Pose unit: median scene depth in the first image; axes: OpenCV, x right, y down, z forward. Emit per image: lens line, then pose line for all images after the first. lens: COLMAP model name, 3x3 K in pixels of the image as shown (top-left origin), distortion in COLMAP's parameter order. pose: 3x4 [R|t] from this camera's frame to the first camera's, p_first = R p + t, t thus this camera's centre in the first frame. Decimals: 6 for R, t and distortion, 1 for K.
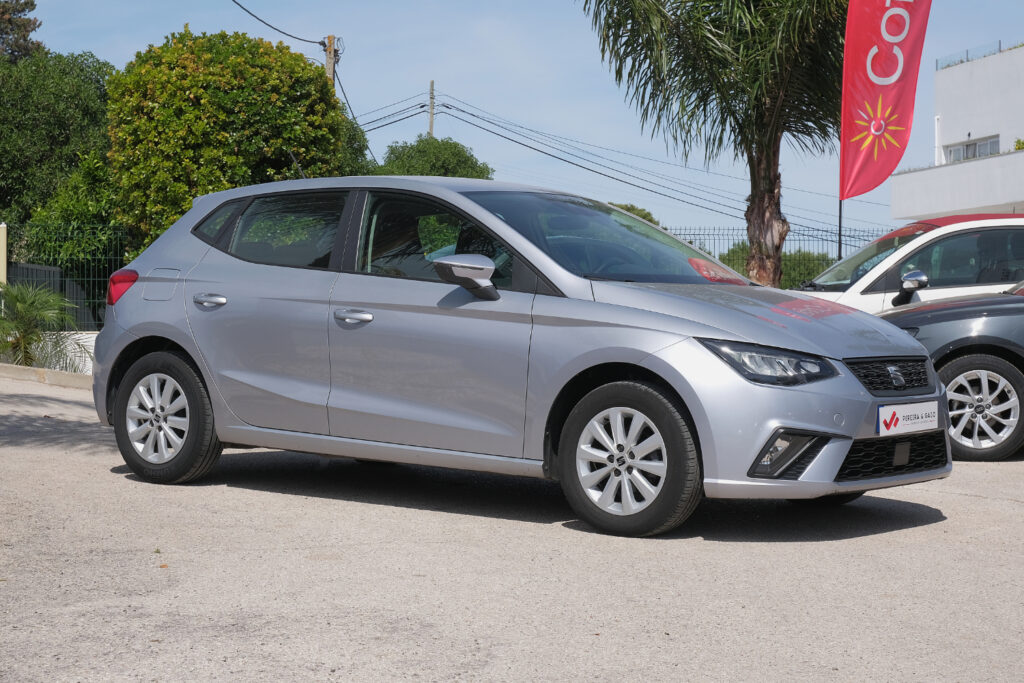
lens RADIAL K [[1978.1, 0, 512.0], [0, 1978.1, 341.5], [0, 0, 1]] dist [-0.032181, 0.187416]
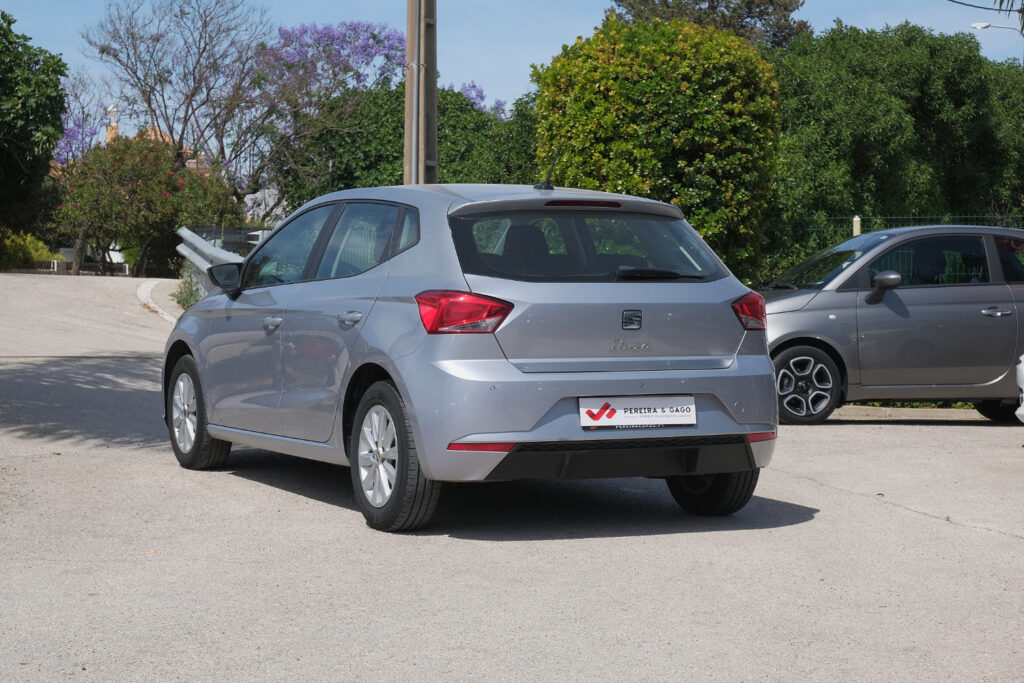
lens RADIAL K [[2098.6, 0, 530.7], [0, 2098.6, 341.6], [0, 0, 1]] dist [-0.093651, -0.102075]
pose [[0.908804, 0.006852, -0.417168, 0.235828], [-0.004073, 0.999963, 0.007551, -0.007493], [0.417204, -0.005163, 0.908798, 0.049675]]
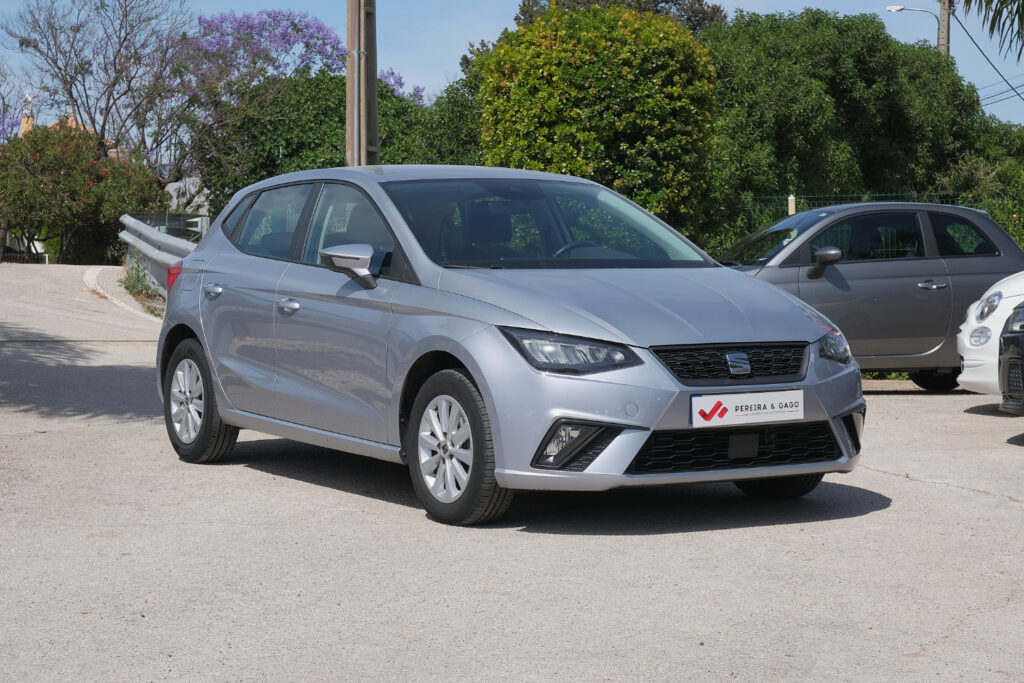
lens RADIAL K [[2096.8, 0, 512.0], [0, 2096.8, 341.5], [0, 0, 1]] dist [-0.097046, 0.114858]
pose [[0.922647, -0.003448, -0.385631, 0.230086], [0.009771, 0.999848, 0.014439, -0.004244], [0.385523, -0.017090, 0.922540, 0.013898]]
